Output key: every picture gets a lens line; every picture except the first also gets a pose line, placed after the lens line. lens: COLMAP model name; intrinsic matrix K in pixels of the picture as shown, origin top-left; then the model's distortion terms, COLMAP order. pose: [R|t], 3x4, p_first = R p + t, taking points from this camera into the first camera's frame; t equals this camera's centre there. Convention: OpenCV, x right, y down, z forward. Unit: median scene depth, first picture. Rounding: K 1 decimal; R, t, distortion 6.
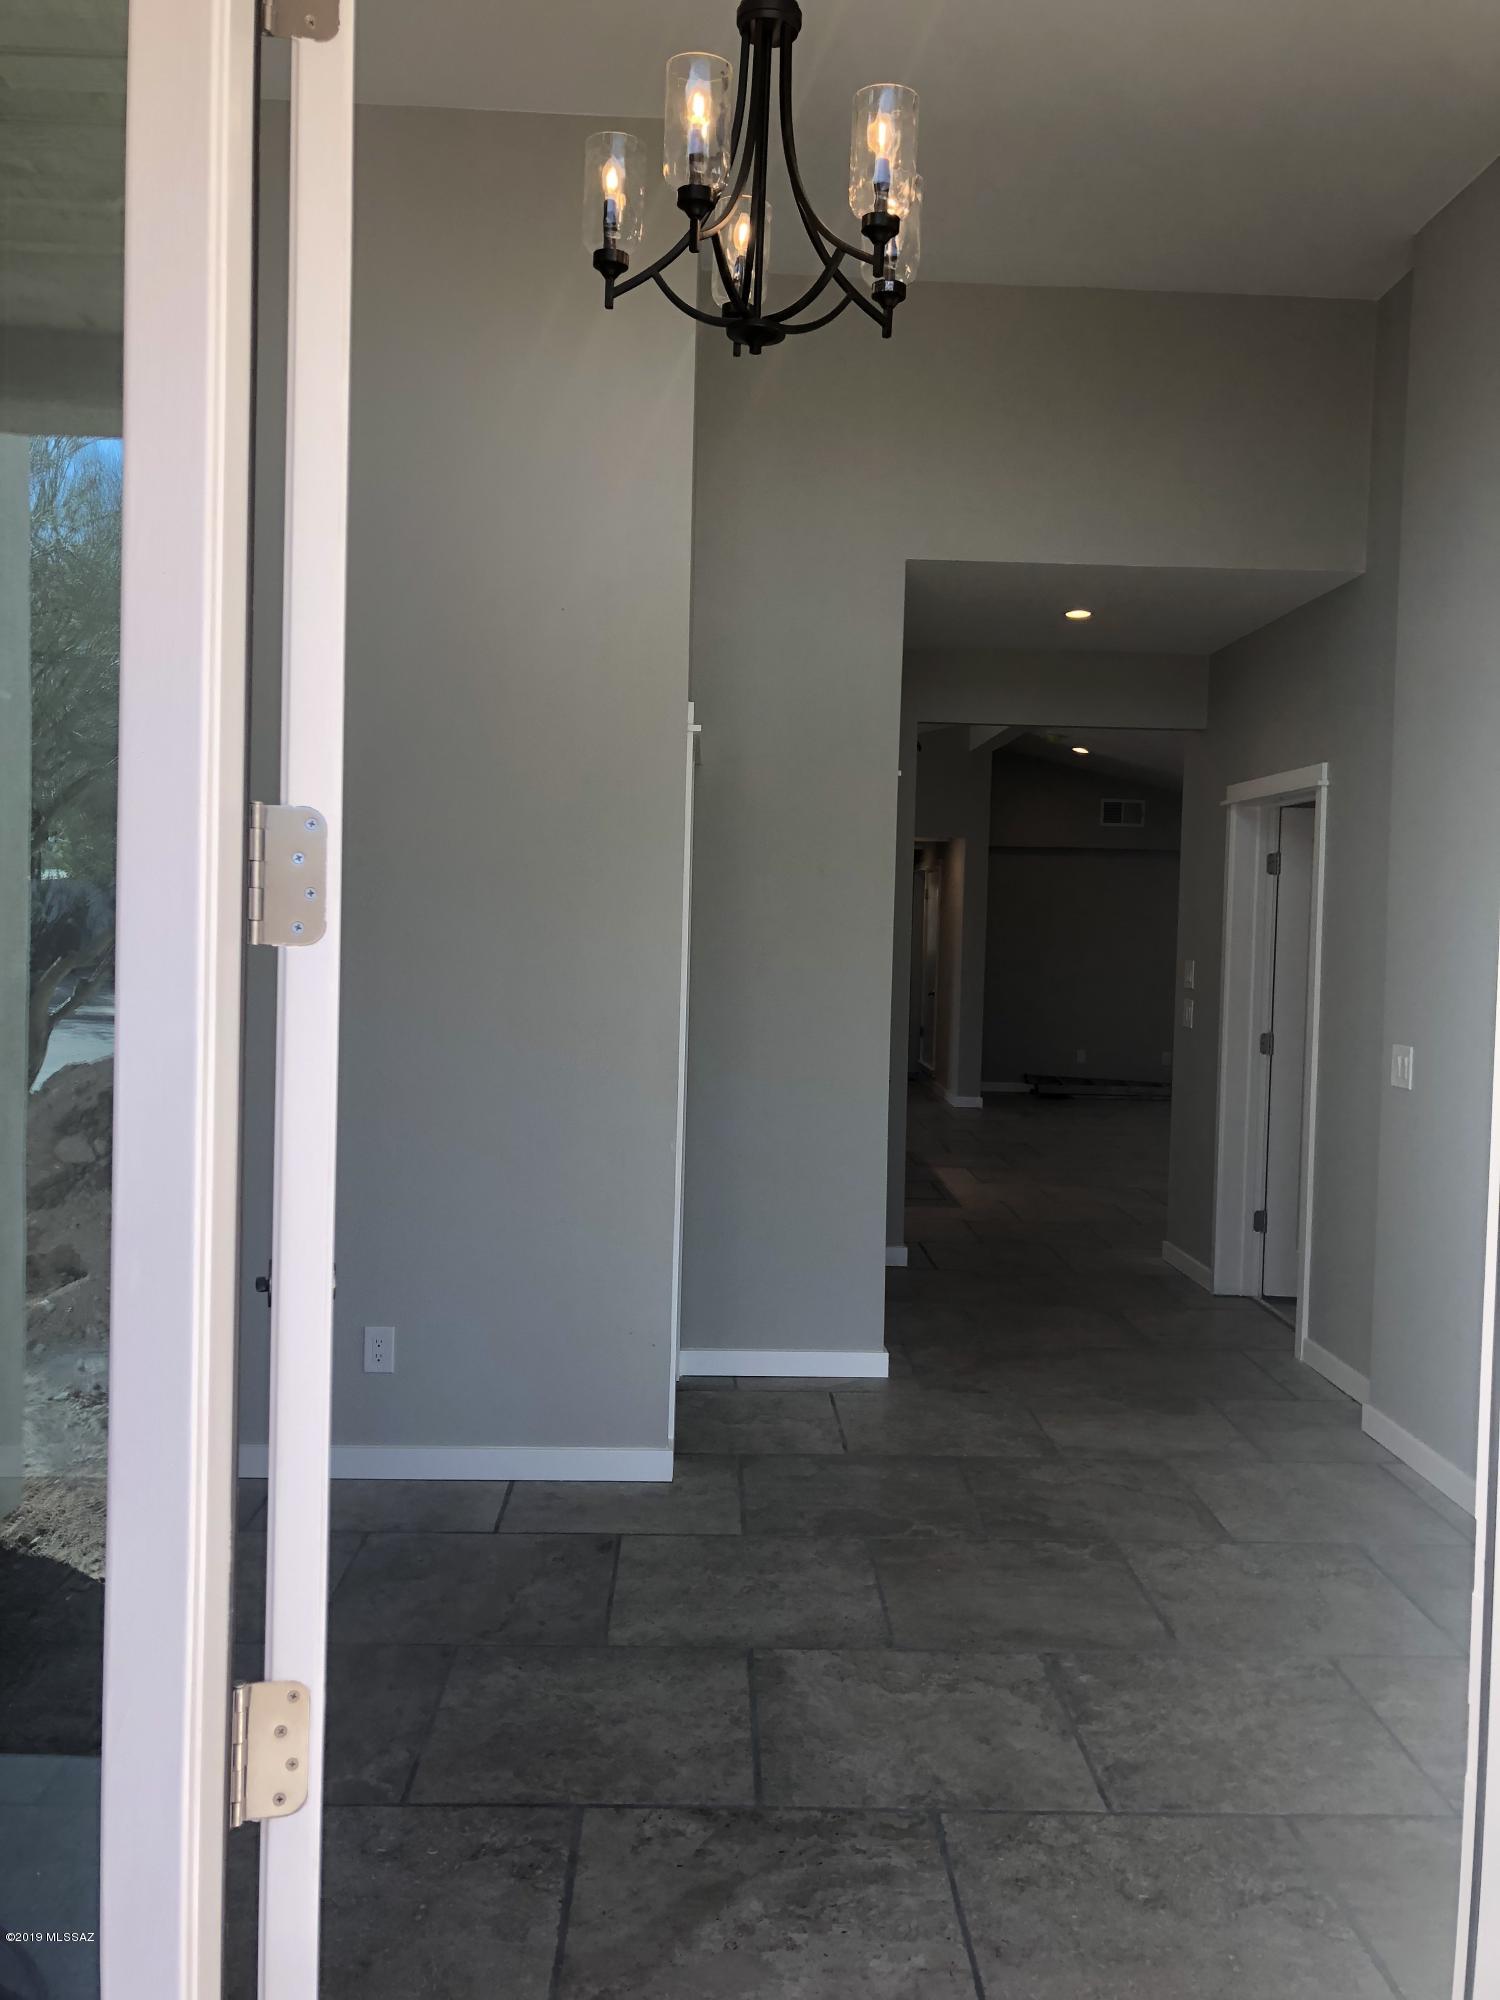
lens RADIAL K [[1629.4, 0, 751.0], [0, 1629.4, 996.5], [0, 0, 1]] dist [0.015341, -0.008025]
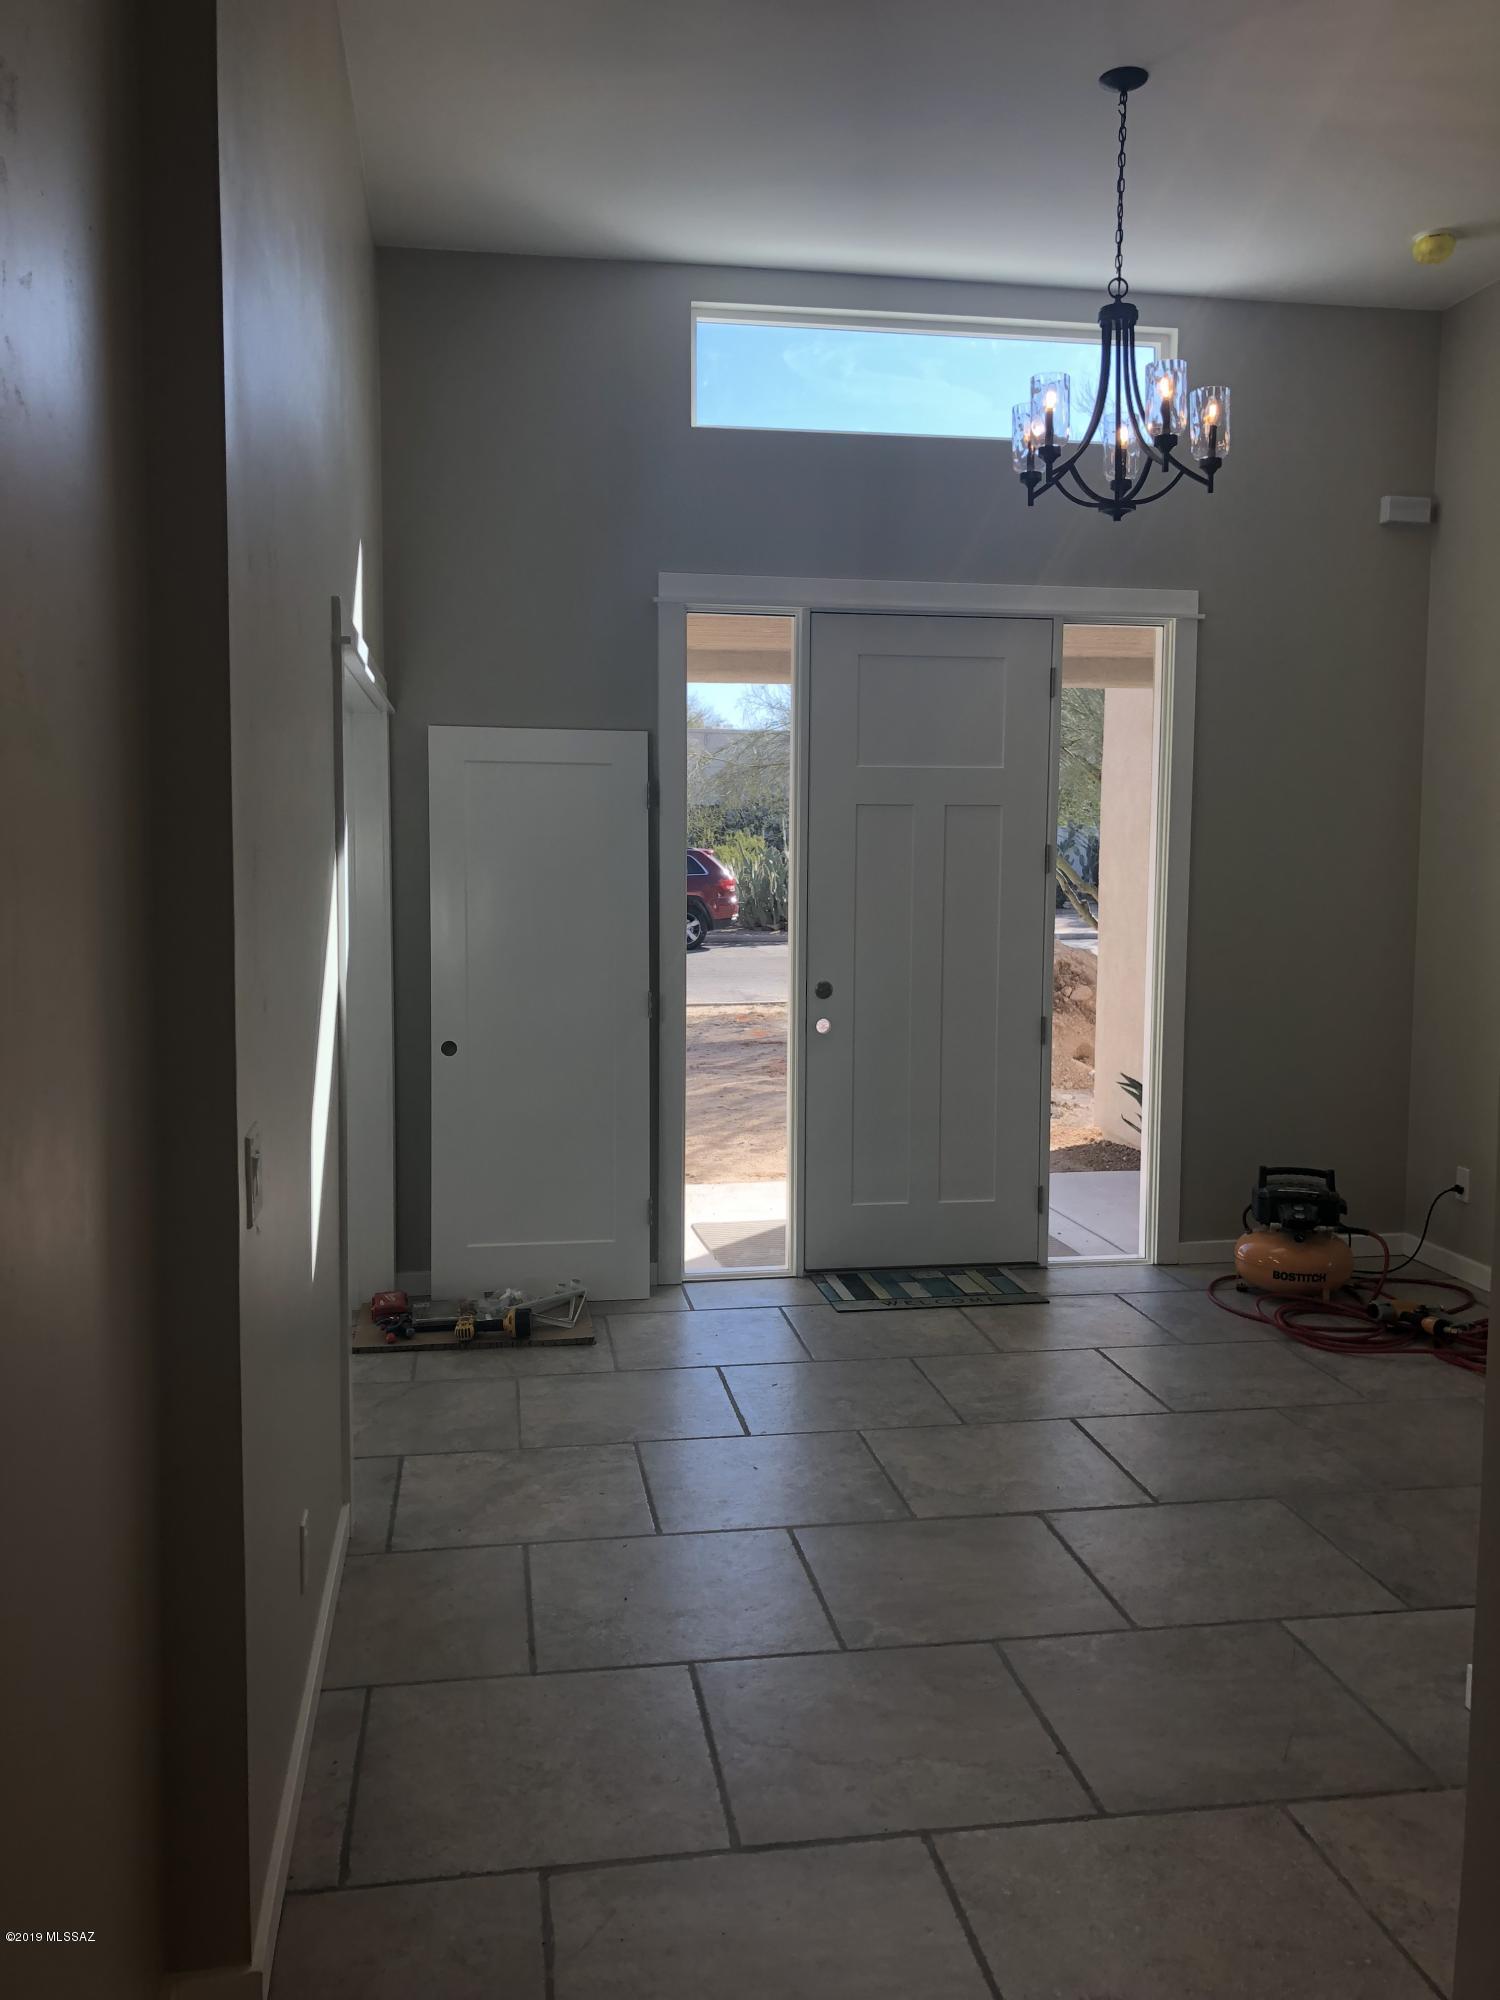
lens RADIAL K [[1629.4, 0, 741.0], [0, 1629.4, 995.2], [0, 0, 1]] dist [0.015341, -0.008025]
pose [[-0.991514, -0.015033, -0.129125, 0.485239], [-0.032877, 0.989998, 0.137196, -0.119714], [0.125771, 0.140277, -0.982092, 2.215525]]
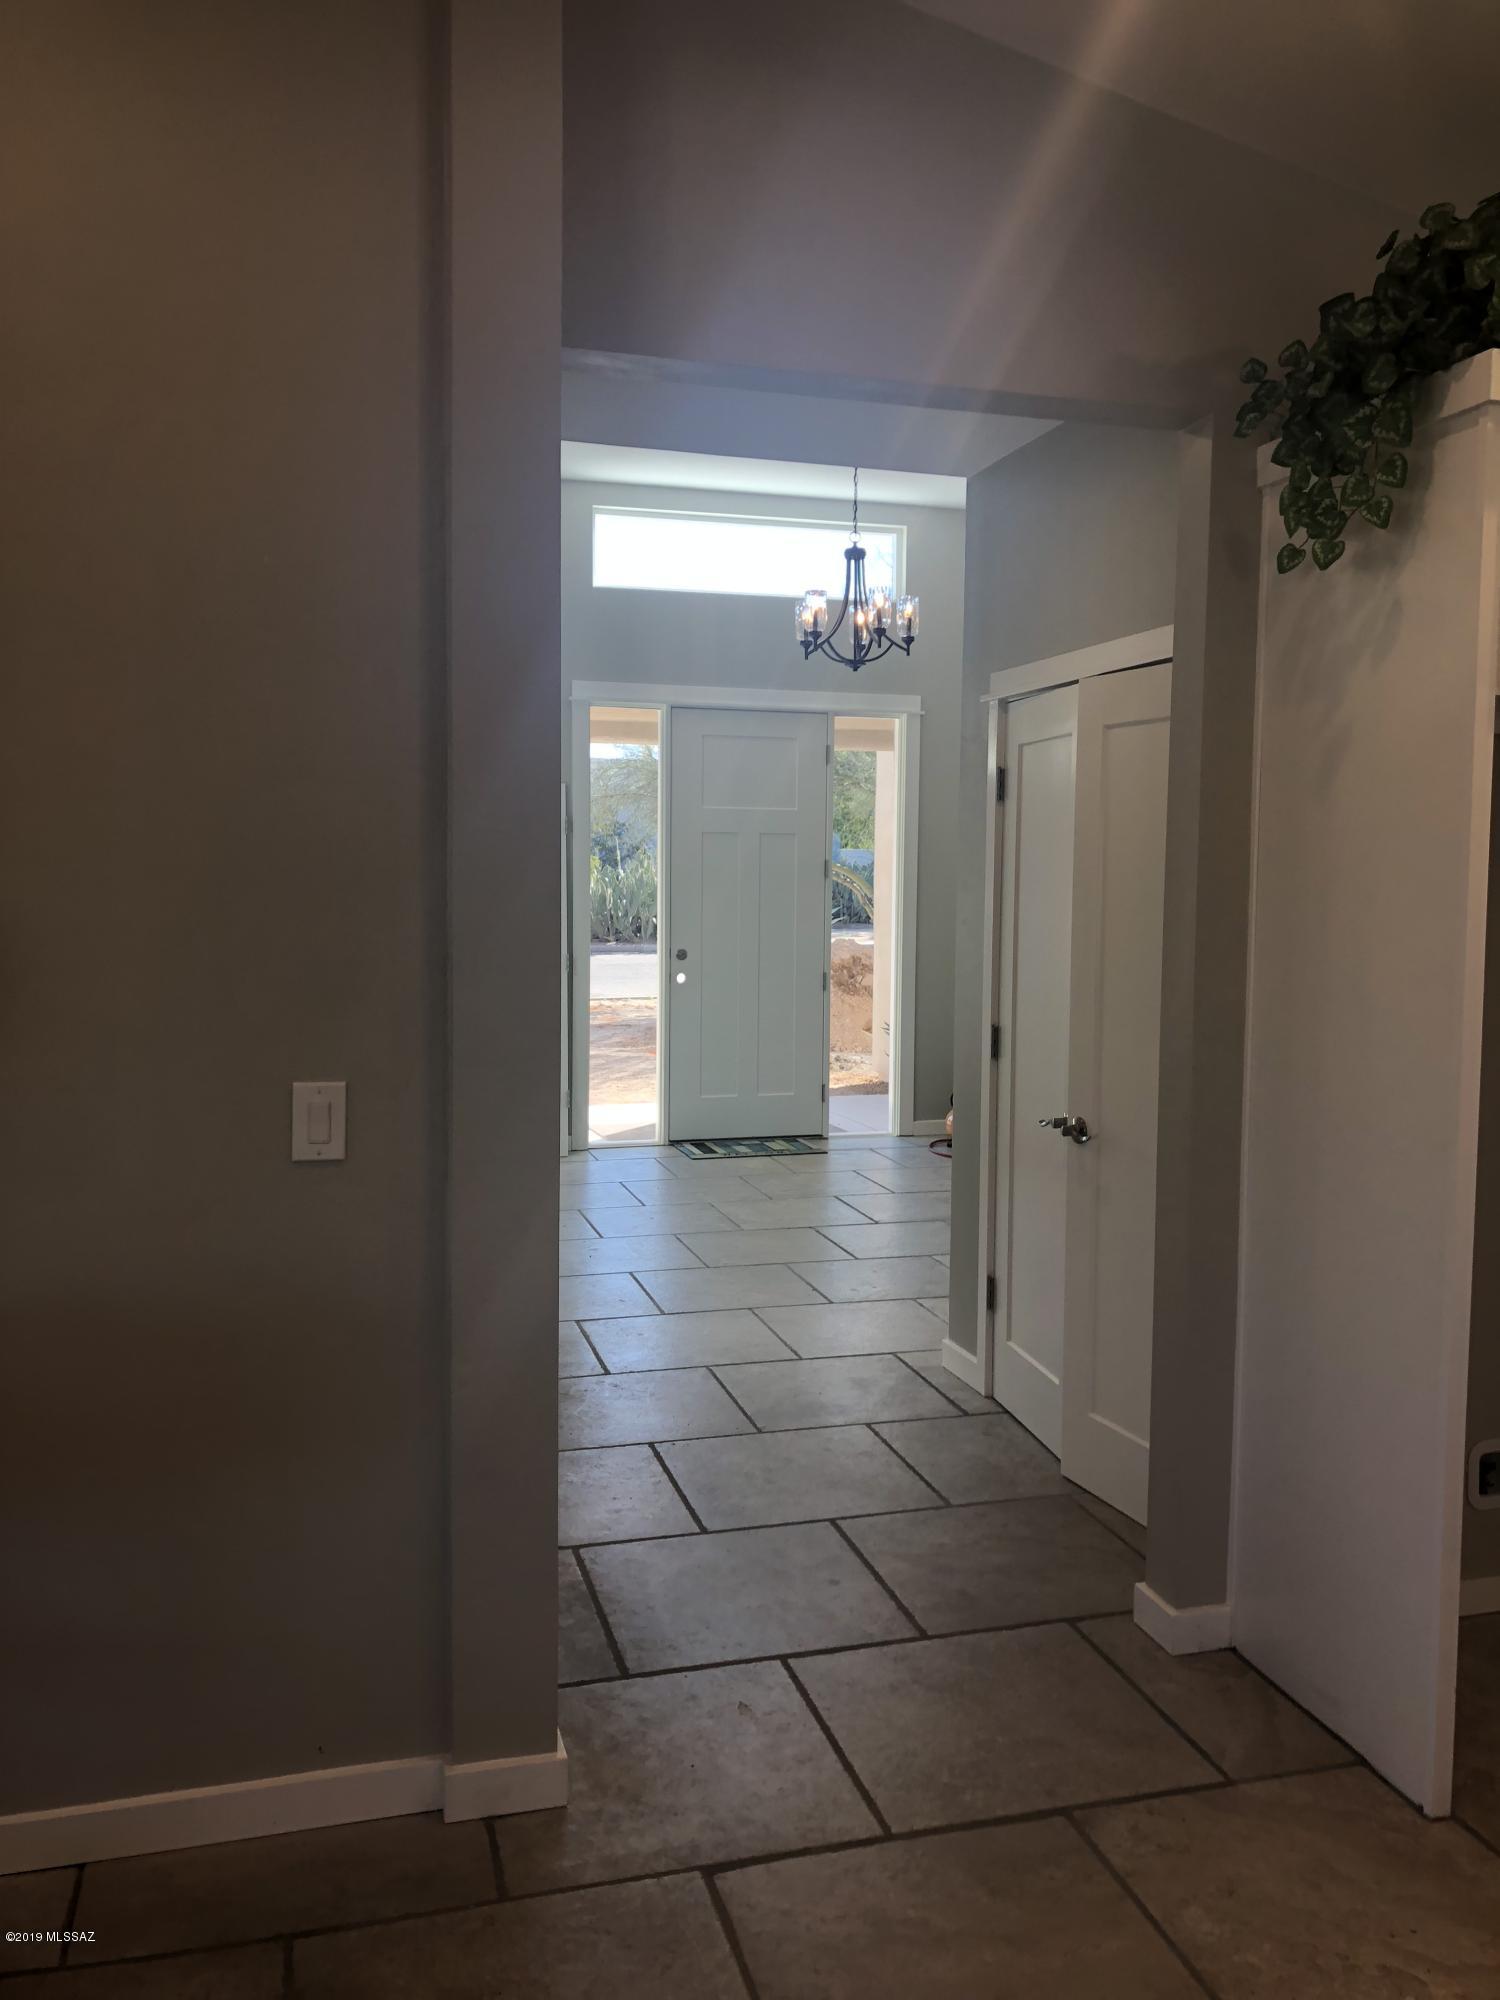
lens RADIAL K [[1629.4, 0, 758.4], [0, 1629.4, 1002.8], [0, 0, 1]] dist [0.015341, -0.008025]
pose [[-0.969071, -0.009923, -0.246582, 0.720121], [-0.041751, 0.991380, 0.124188, -0.147386], [0.243224, 0.130642, -0.961132, 3.172329]]
